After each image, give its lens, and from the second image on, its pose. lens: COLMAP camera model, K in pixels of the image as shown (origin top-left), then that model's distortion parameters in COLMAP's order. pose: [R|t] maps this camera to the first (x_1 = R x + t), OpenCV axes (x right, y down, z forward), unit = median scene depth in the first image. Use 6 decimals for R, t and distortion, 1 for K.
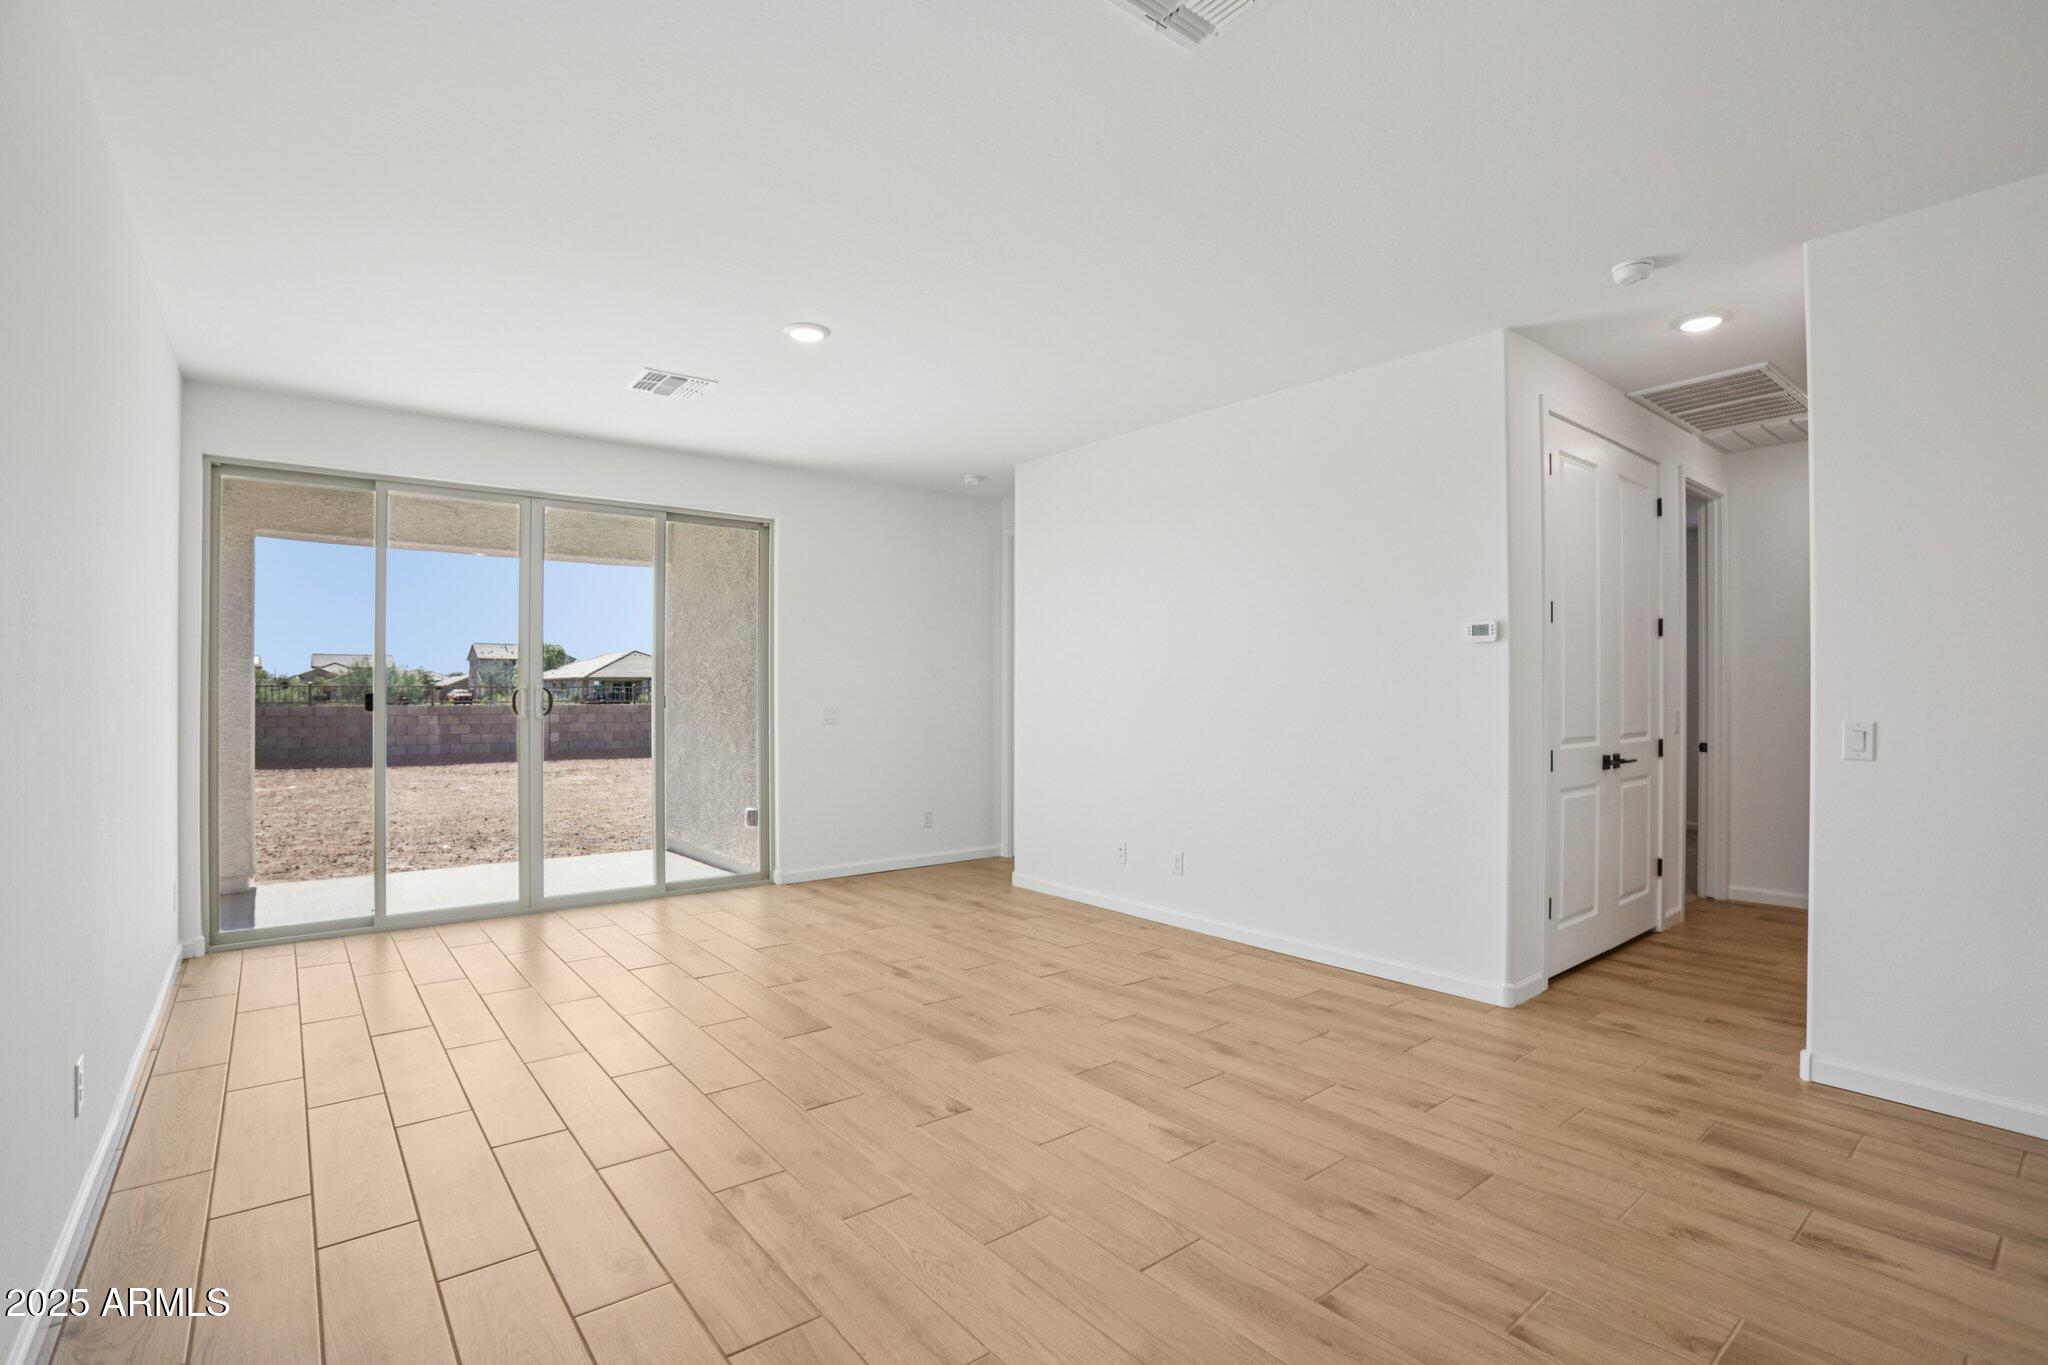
lens RADIAL K [[955.0, 0, 1018.8], [0, 955.0, 687.8], [0, 0, 1]] dist [-0.080449, 0.036358]
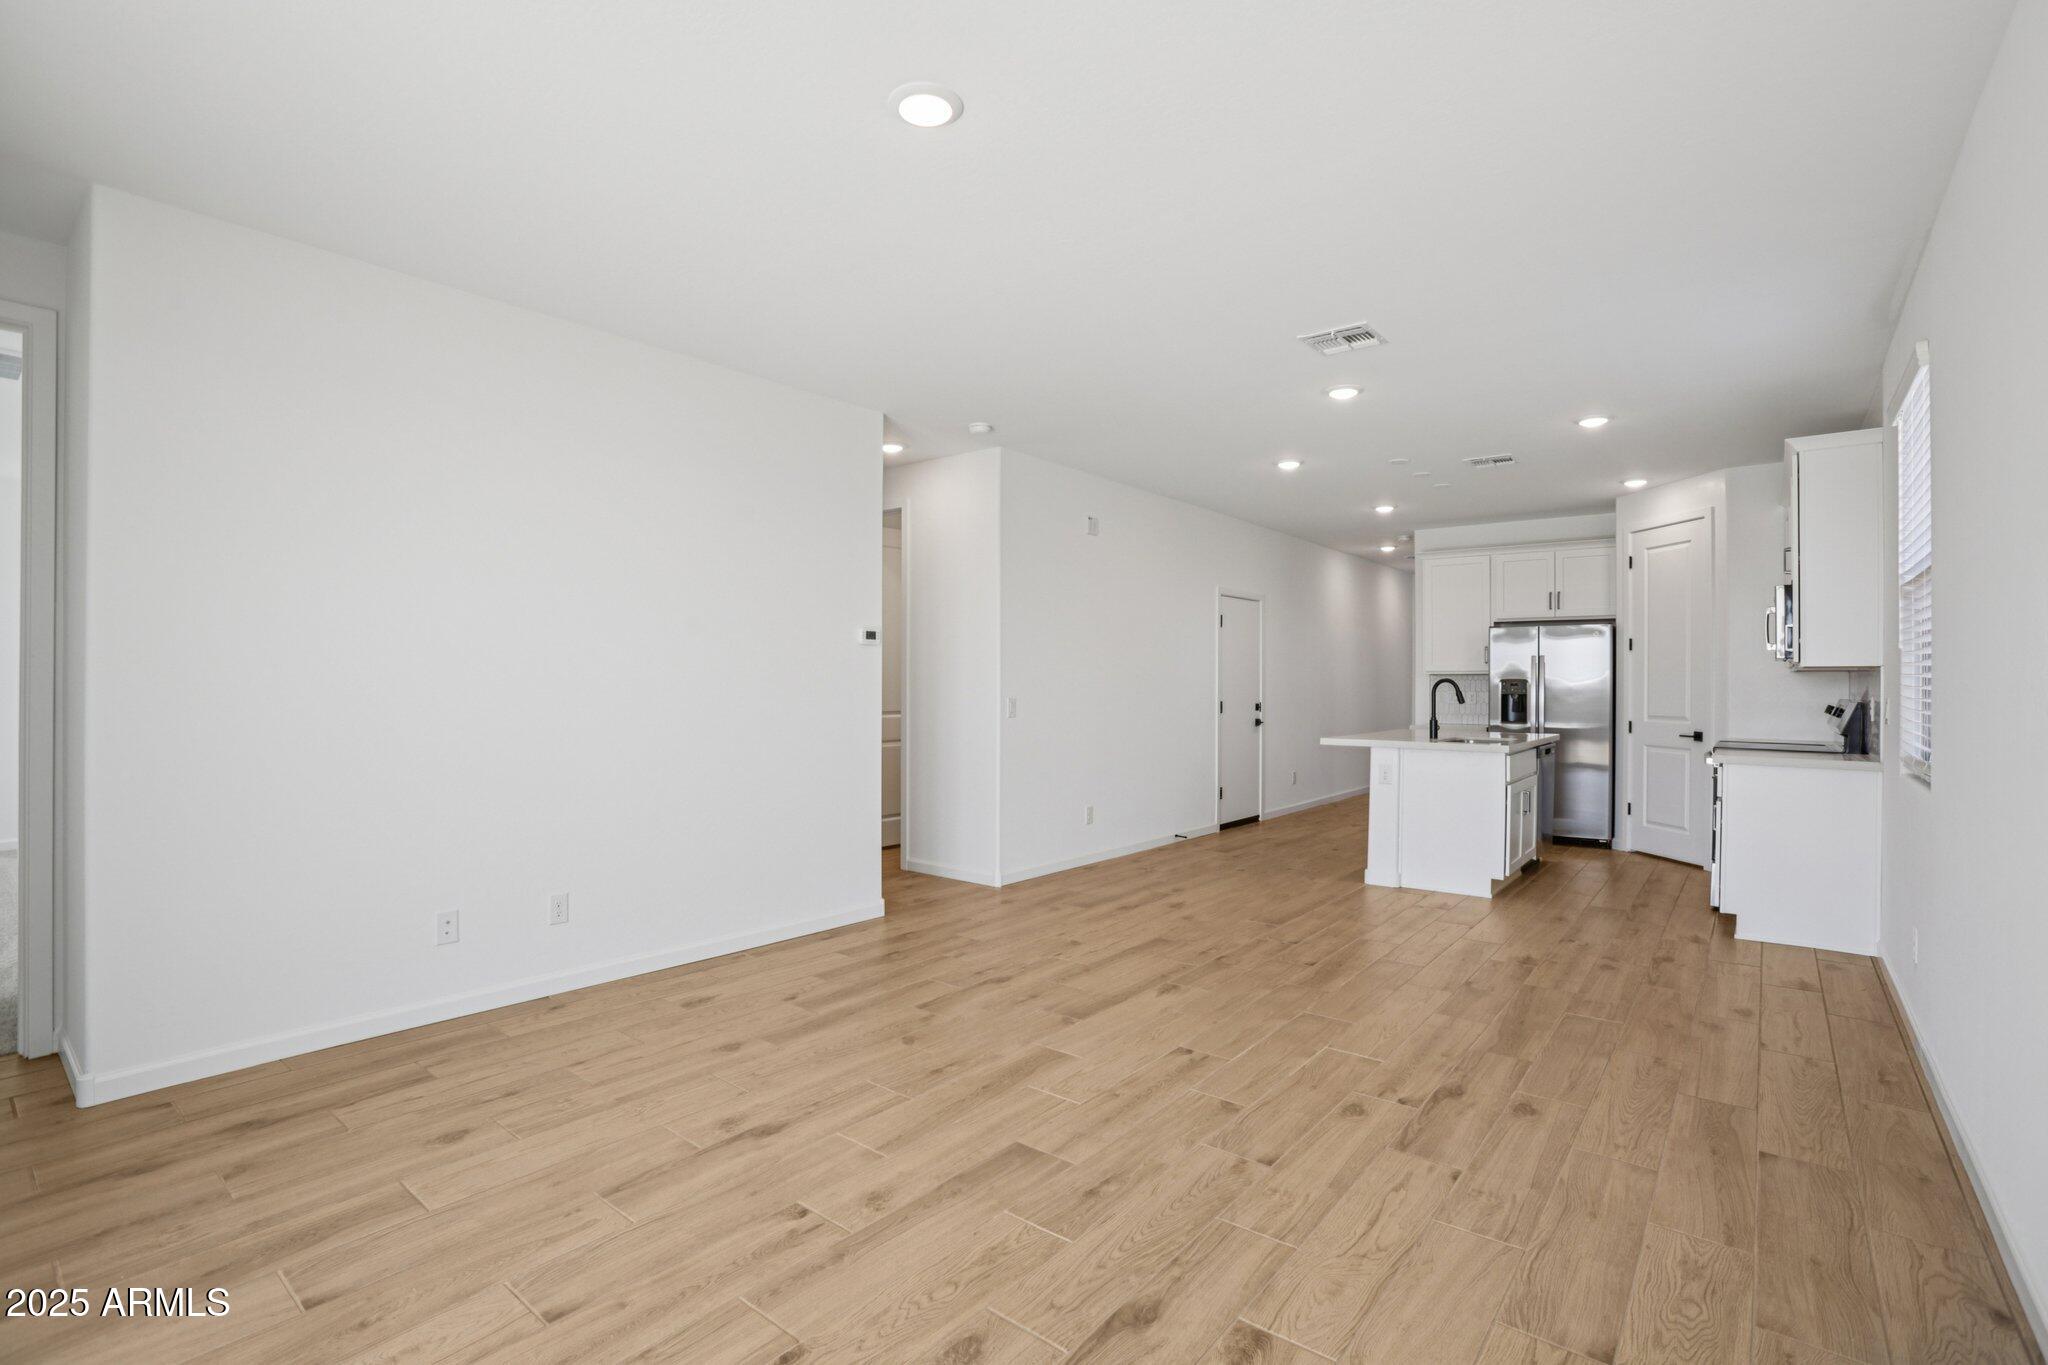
lens RADIAL K [[955.0, 0, 1018.8], [0, 955.0, 687.8], [0, 0, 1]] dist [-0.080449, 0.036358]
pose [[-0.211985, -0.004526, 0.977262, -0.782418], [-0.010179, 0.999945, 0.002423, 0.005891], [-0.977220, -0.009434, -0.212020, 0.996705]]
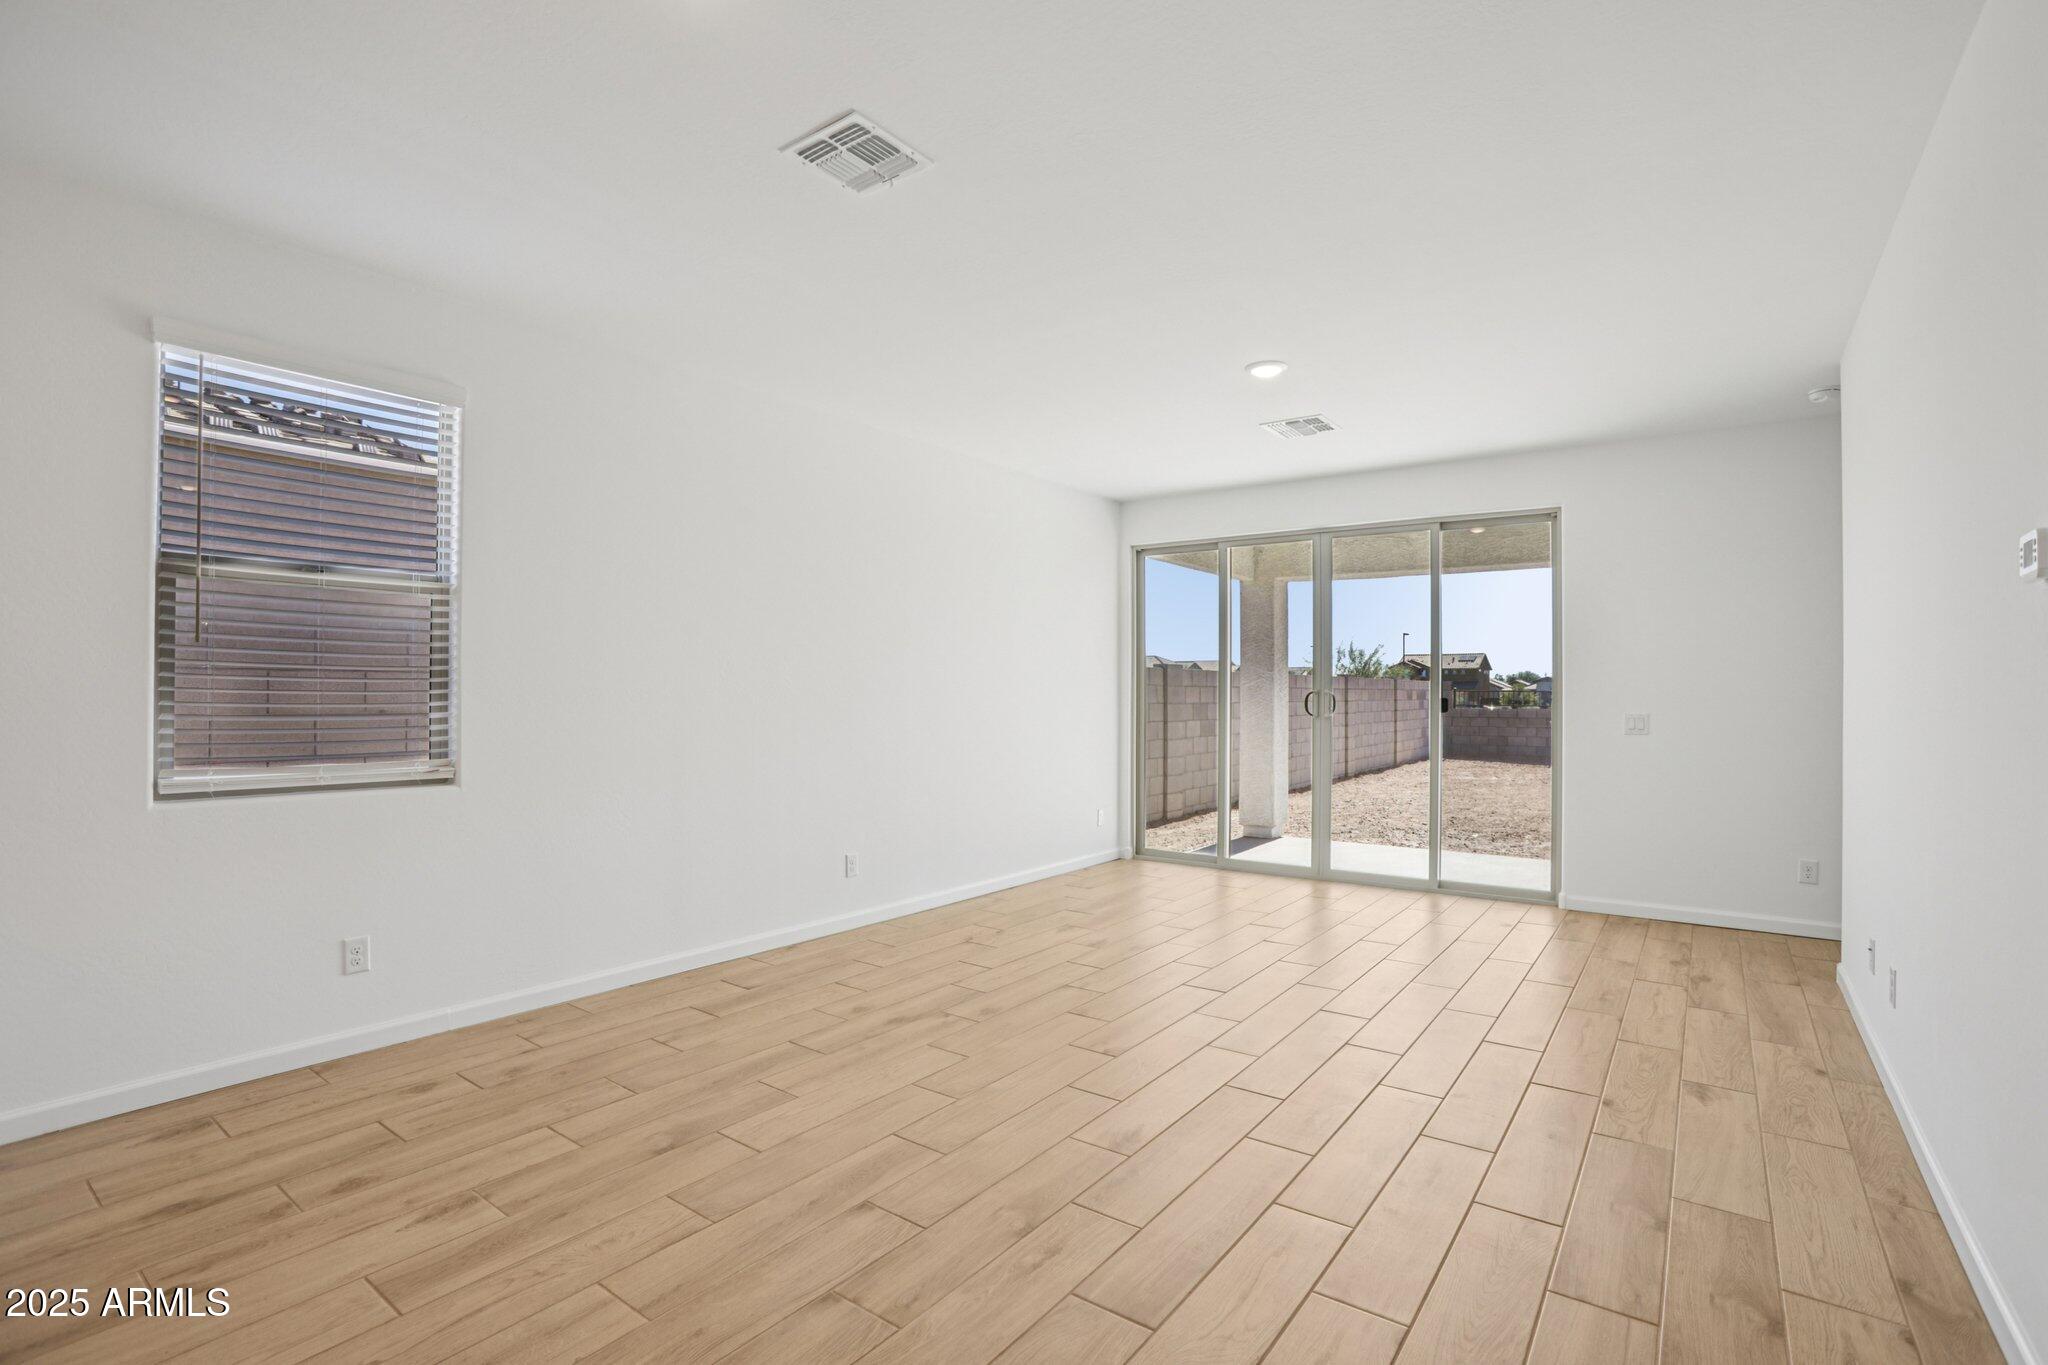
lens RADIAL K [[955.0, 0, 1018.8], [0, 955.0, 687.8], [0, 0, 1]] dist [-0.080449, 0.036358]
pose [[0.253432, -0.005734, -0.967336, 0.716750], [0.000826, 0.999983, -0.005711, 0.002430], [0.967353, 0.000649, 0.253432, 0.410650]]
